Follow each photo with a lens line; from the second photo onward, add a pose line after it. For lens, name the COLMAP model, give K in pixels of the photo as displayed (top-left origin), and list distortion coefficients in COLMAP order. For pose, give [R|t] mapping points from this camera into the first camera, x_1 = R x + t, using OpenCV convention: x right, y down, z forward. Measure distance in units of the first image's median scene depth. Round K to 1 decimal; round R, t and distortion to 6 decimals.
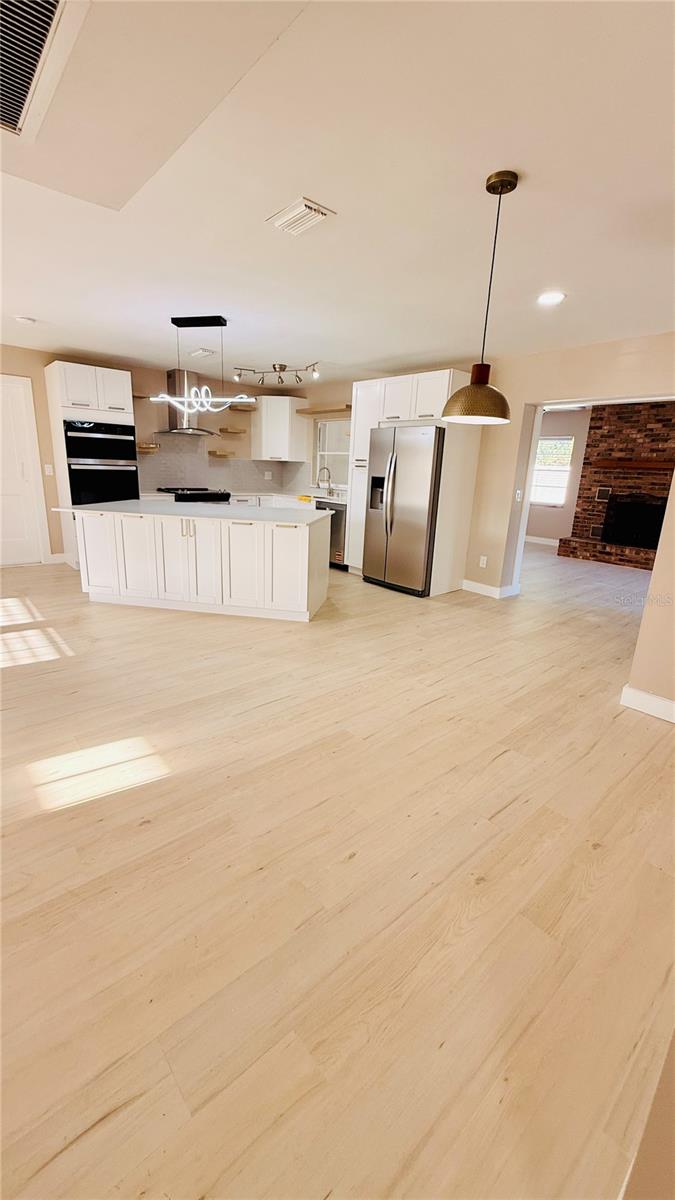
lens RADIAL K [[482.2, 0, 338.7], [0, 482.2, 593.4], [0, 0, 1]] dist [0.002576, 0.001692]
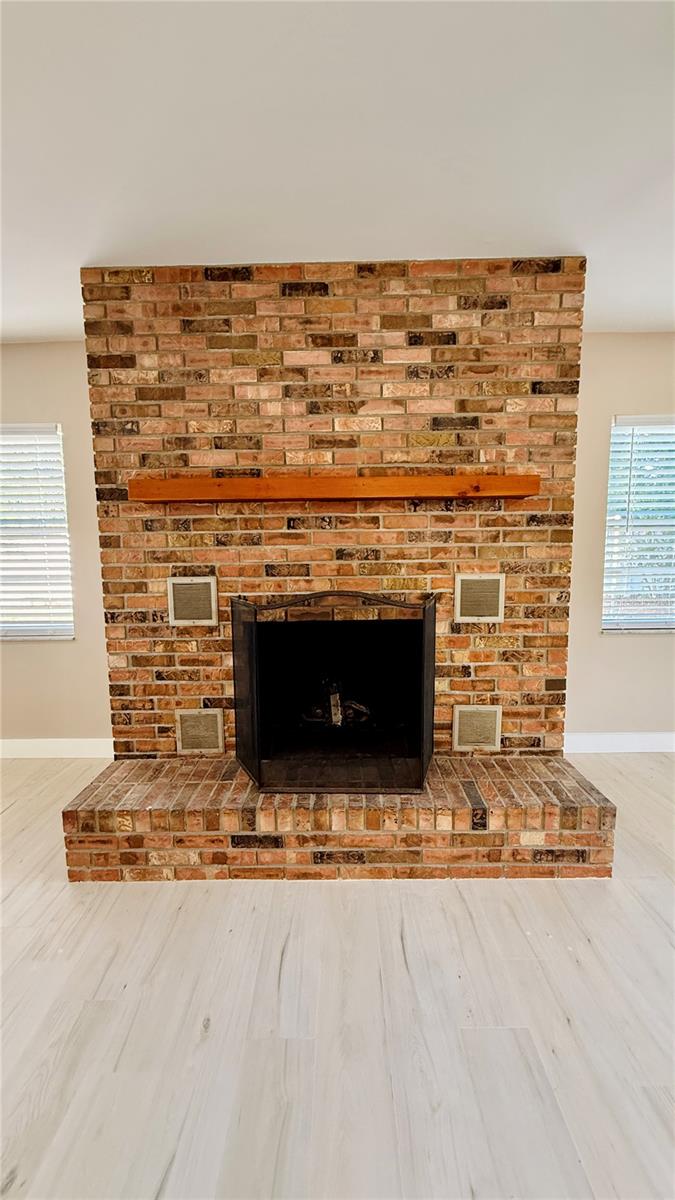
lens RADIAL K [[482.2, 0, 332.7], [0, 482.2, 600.4], [0, 0, 1]] dist [0.002576, 0.001692]
pose [[0.663844, -0.132125, 0.736108, 0.413333], [0.228565, 0.973020, -0.031478, -0.185171], [-0.712088, 0.189145, 0.676132, 0.784002]]
